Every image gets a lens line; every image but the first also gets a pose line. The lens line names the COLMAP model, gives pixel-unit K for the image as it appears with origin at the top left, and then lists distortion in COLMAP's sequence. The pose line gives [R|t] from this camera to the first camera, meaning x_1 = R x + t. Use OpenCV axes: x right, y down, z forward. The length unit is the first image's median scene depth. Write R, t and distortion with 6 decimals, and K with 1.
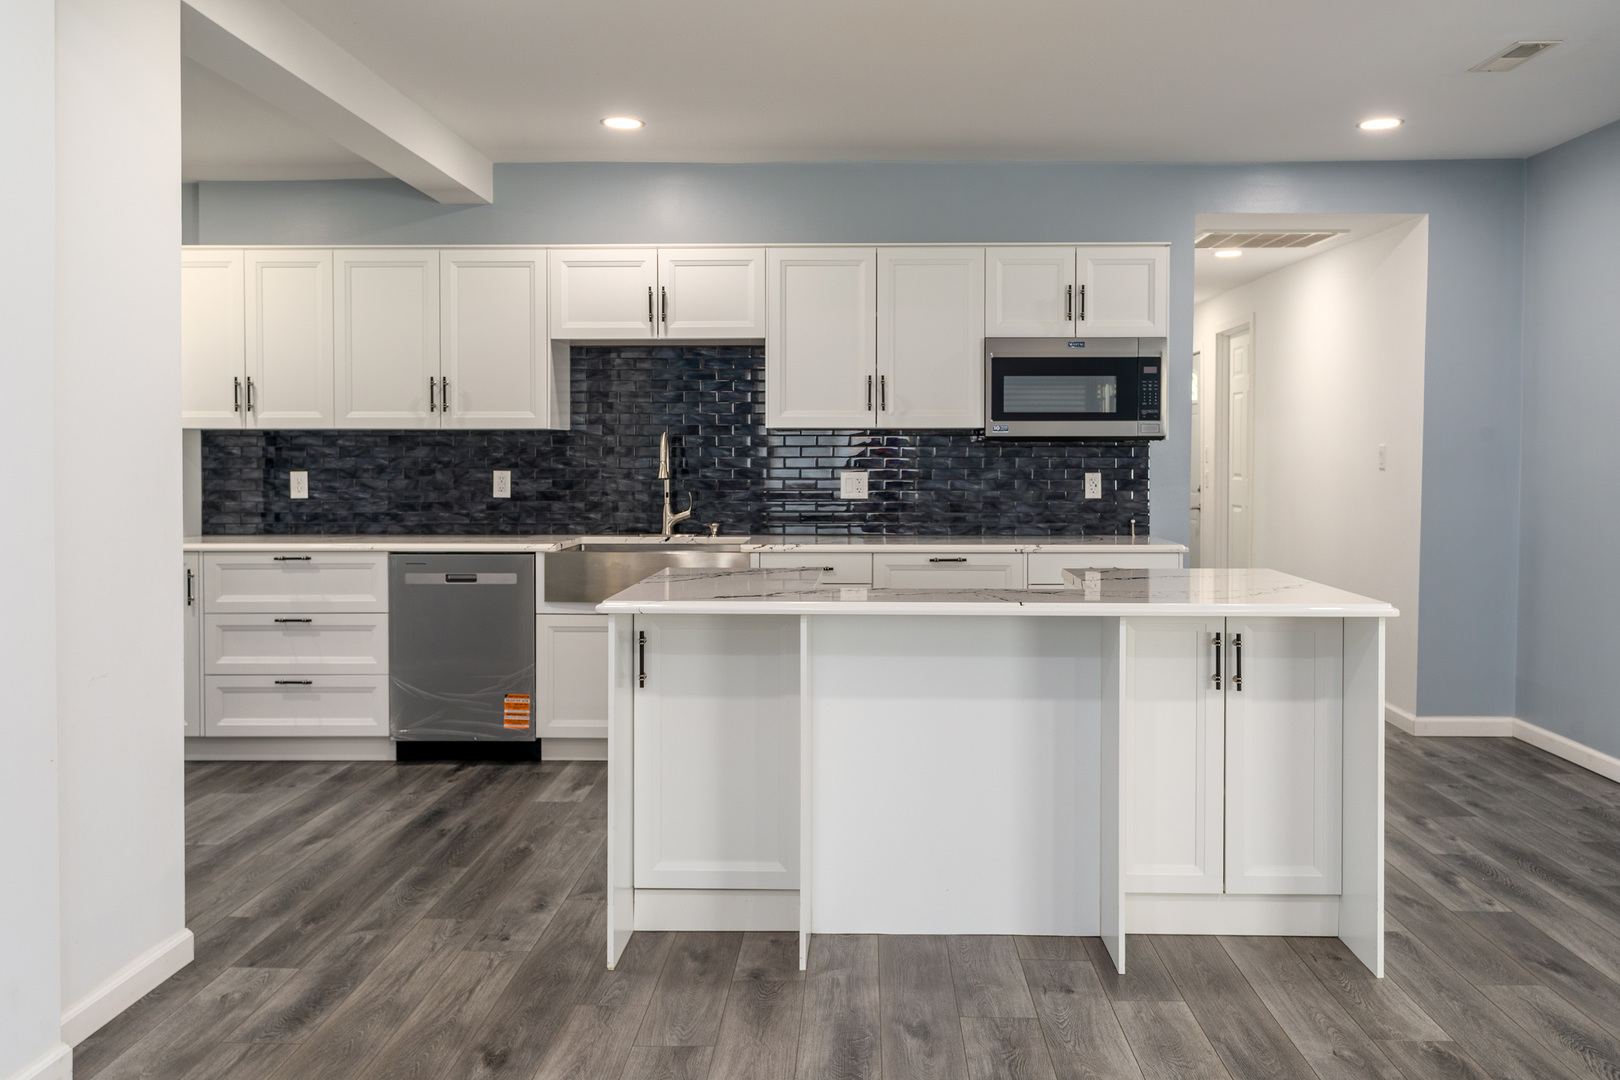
lens RADIAL K [[1349.9, 0, 815.1], [0, 1349.9, 506.9], [0, 0, 1]] dist [-0.002496, -0.001310]
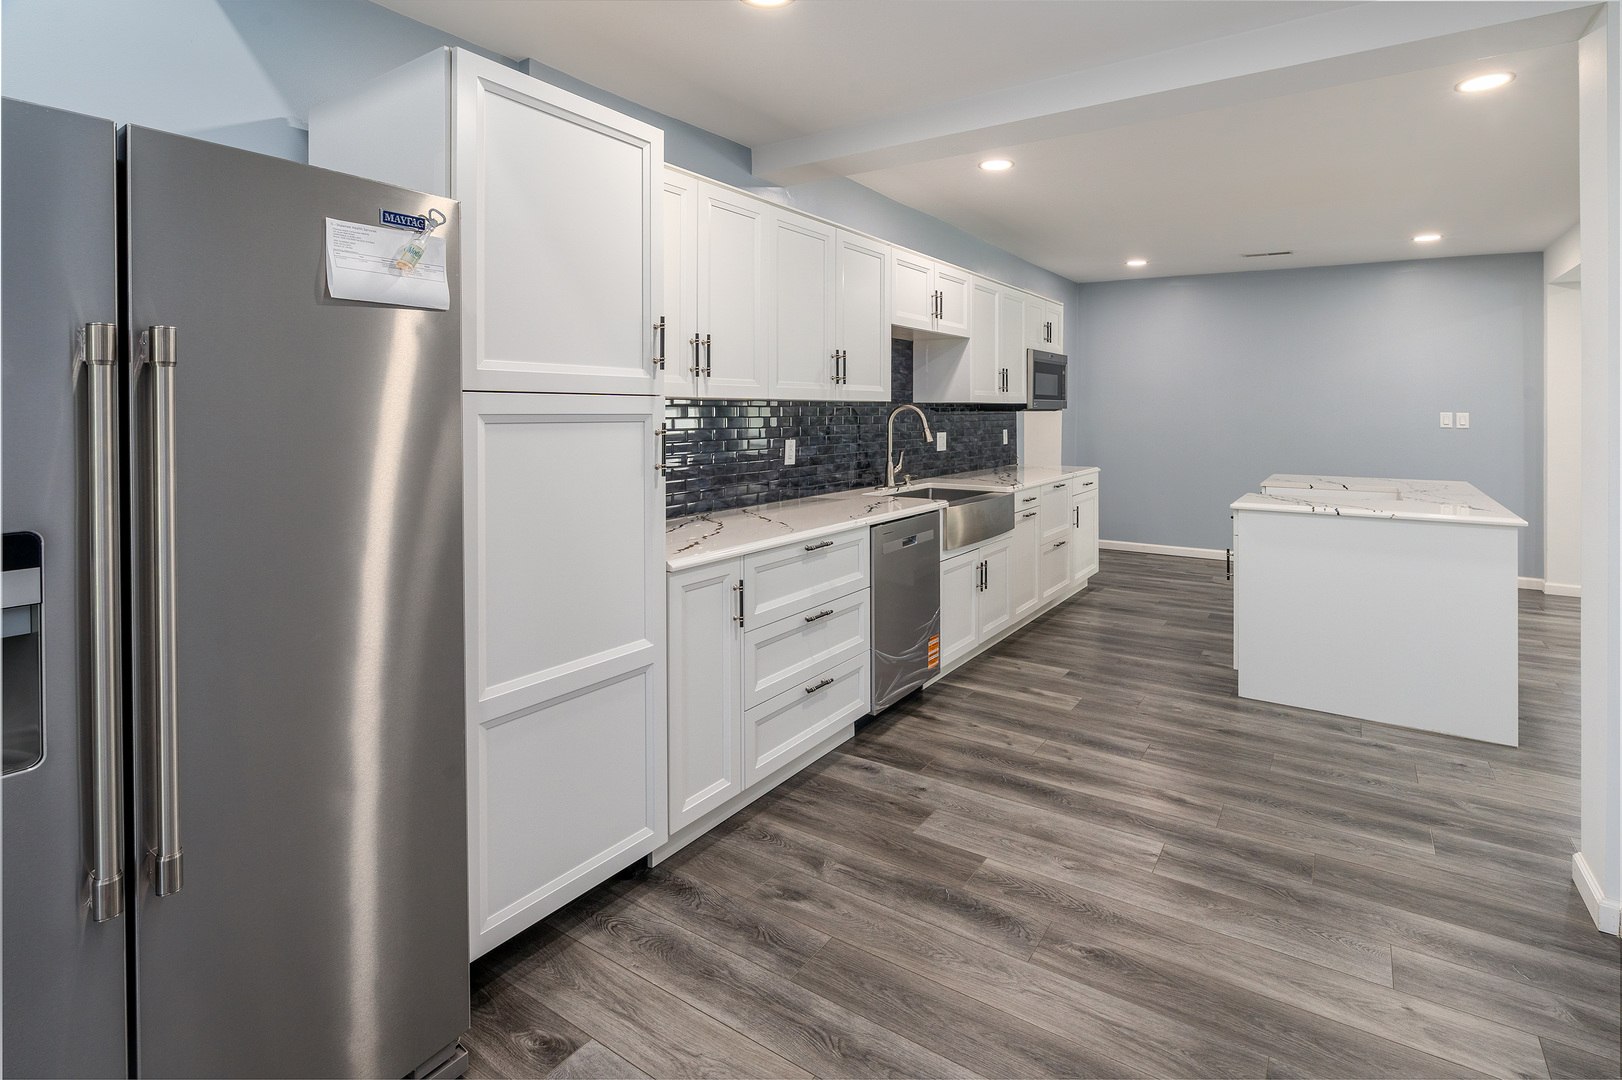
lens RADIAL K [[789.2, 0, 816.3], [0, 789.2, 415.6], [0, 0, 1]] dist [-0.002399, -0.000255]
pose [[0.522128, -0.008469, 0.852825, -0.814046], [0.034558, 0.999340, -0.011233, -0.041162], [-0.852167, 0.035338, 0.522076, 0.710380]]
